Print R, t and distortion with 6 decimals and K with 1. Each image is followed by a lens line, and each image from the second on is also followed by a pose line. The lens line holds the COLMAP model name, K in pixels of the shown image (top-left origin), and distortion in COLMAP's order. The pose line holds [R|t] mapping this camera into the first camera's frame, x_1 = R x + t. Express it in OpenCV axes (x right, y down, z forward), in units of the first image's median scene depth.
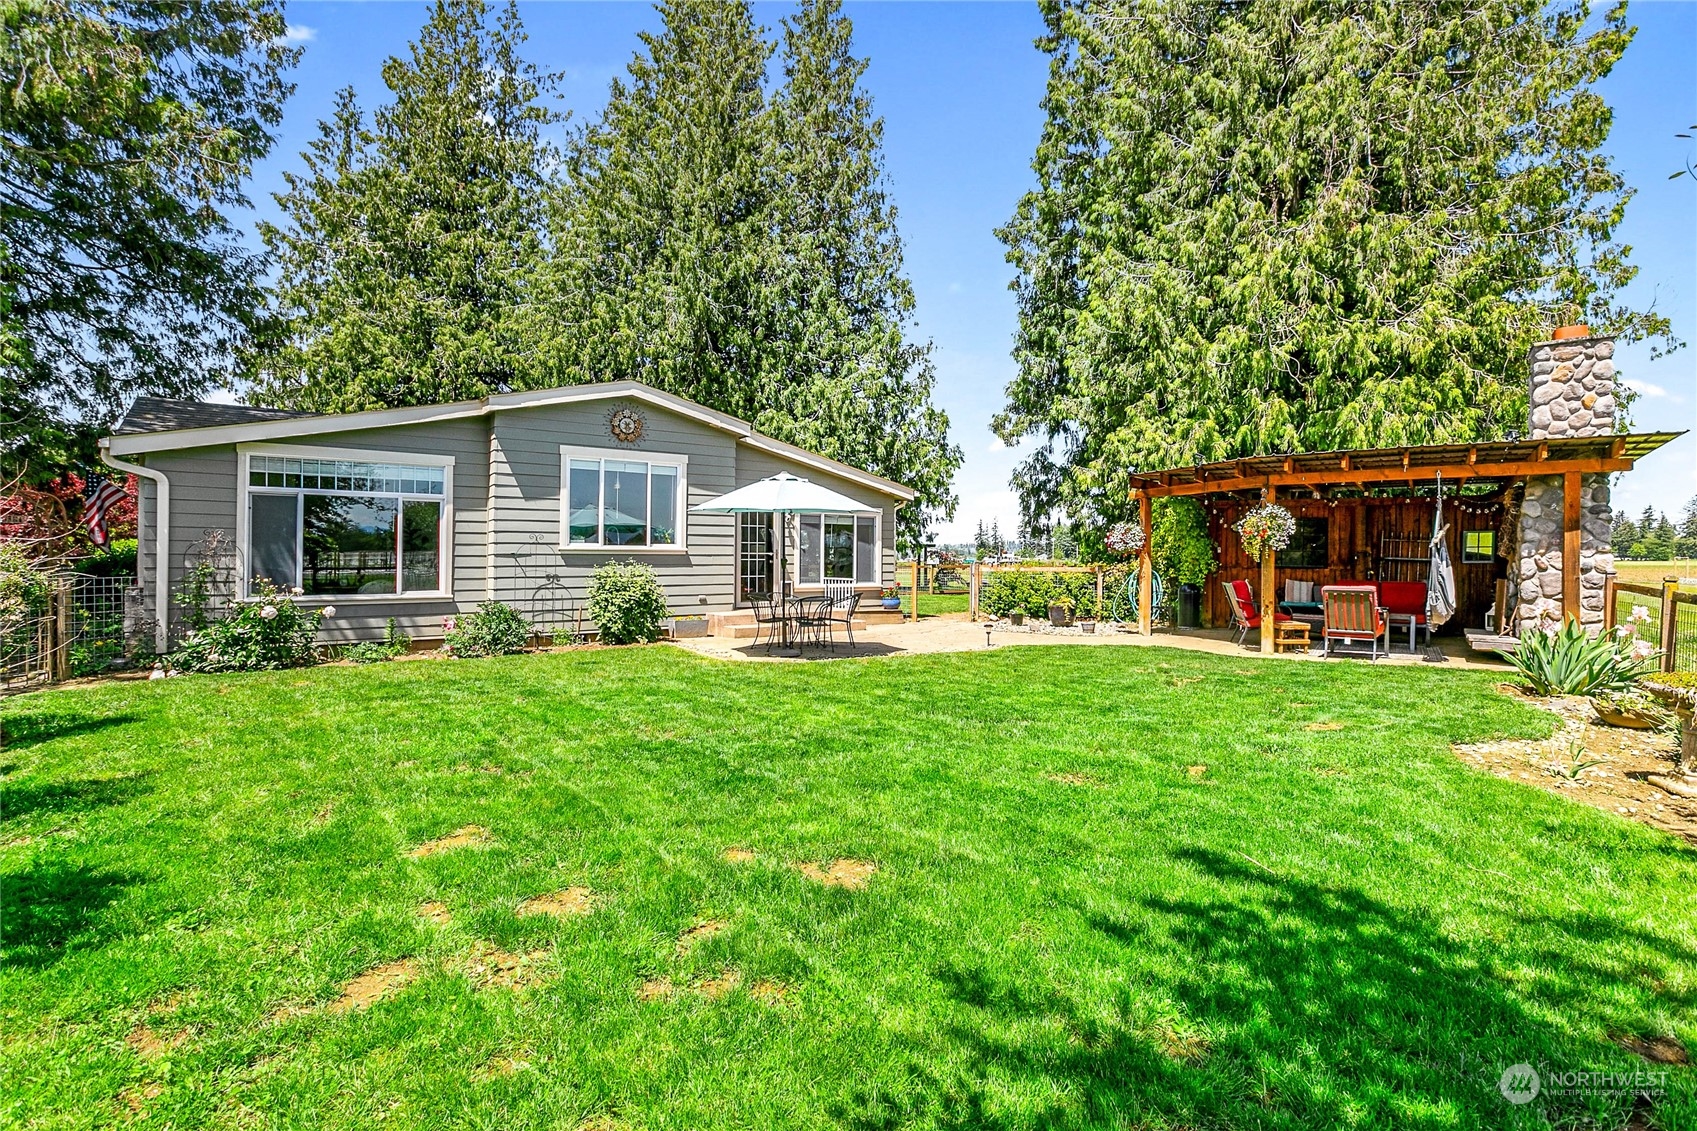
lens RADIAL K [[803.8, 0, 848.5], [0, 803.8, 565.5], [0, 0, 1]] dist [0.001450, 0.000775]
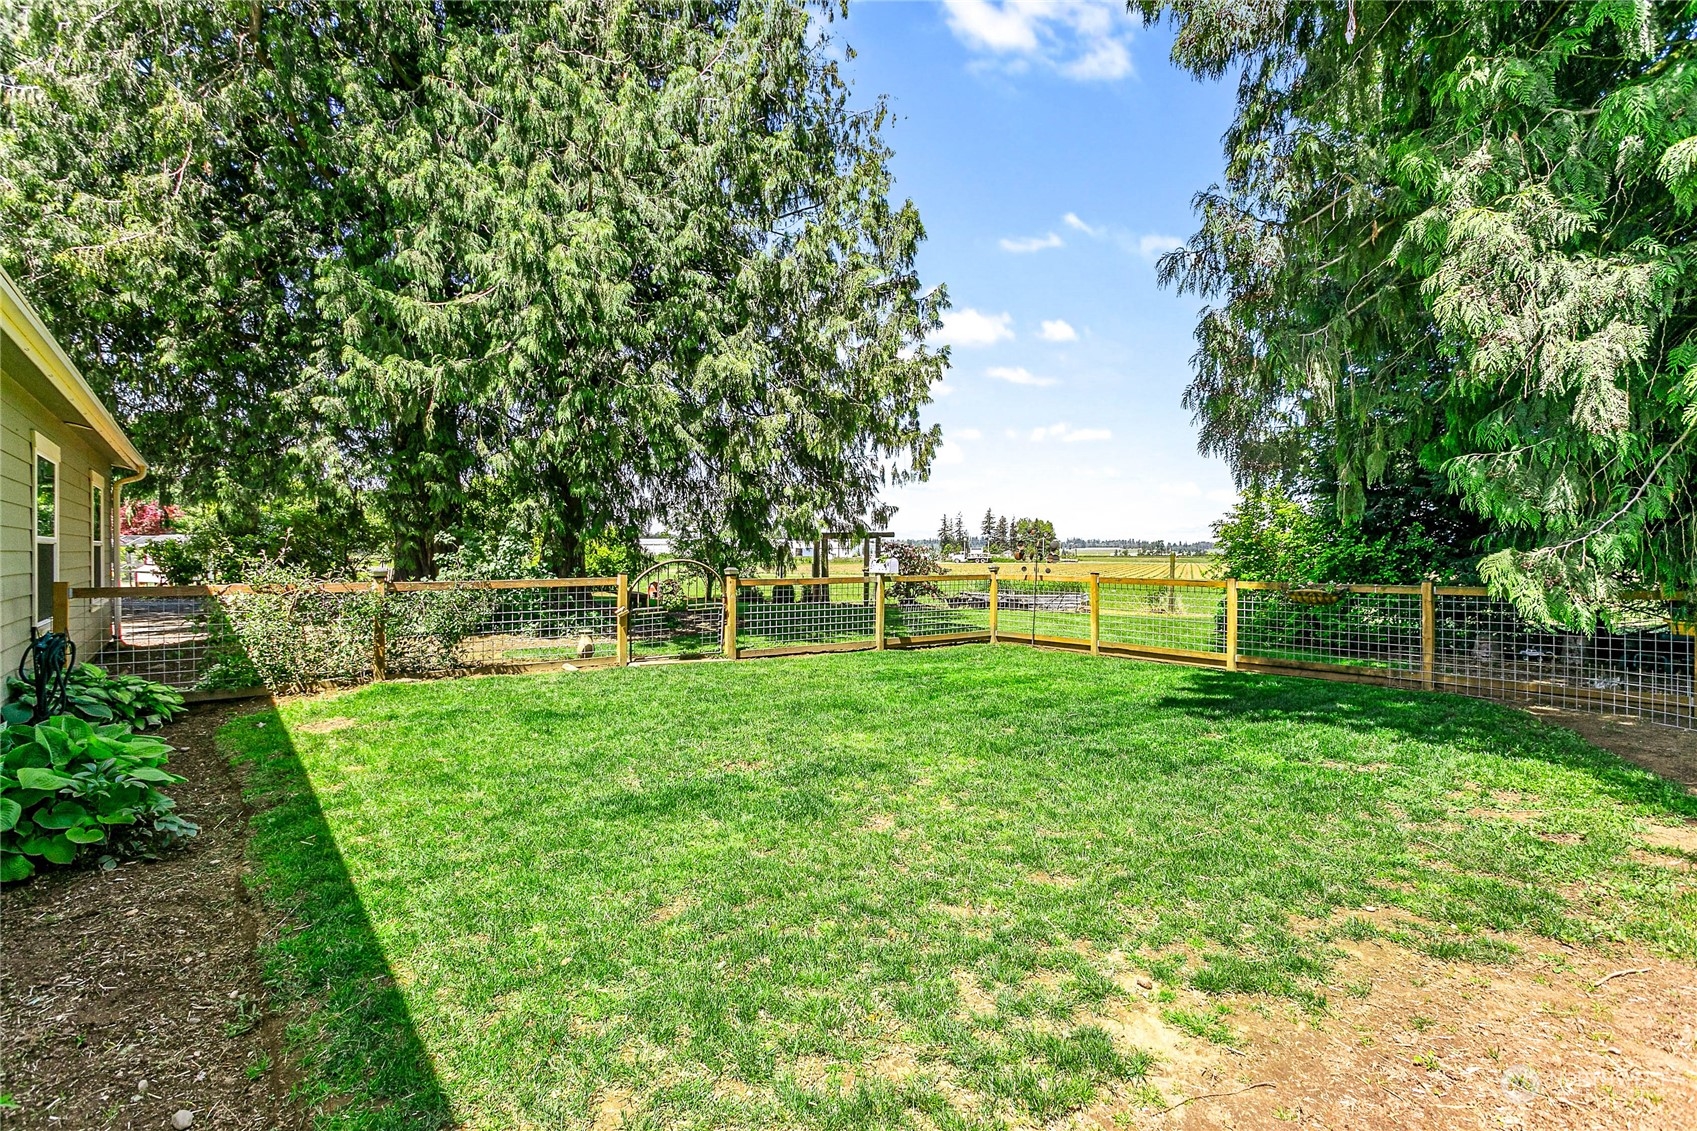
lens RADIAL K [[803.8, 0, 848.5], [0, 803.8, 565.5], [0, 0, 1]] dist [0.001450, 0.000775]
pose [[0.998955, -0.000901, 0.045688, 0.058953], [0.000658, 0.999986, 0.005340, -0.006727], [-0.045692, -0.005304, 0.998941, 0.509877]]
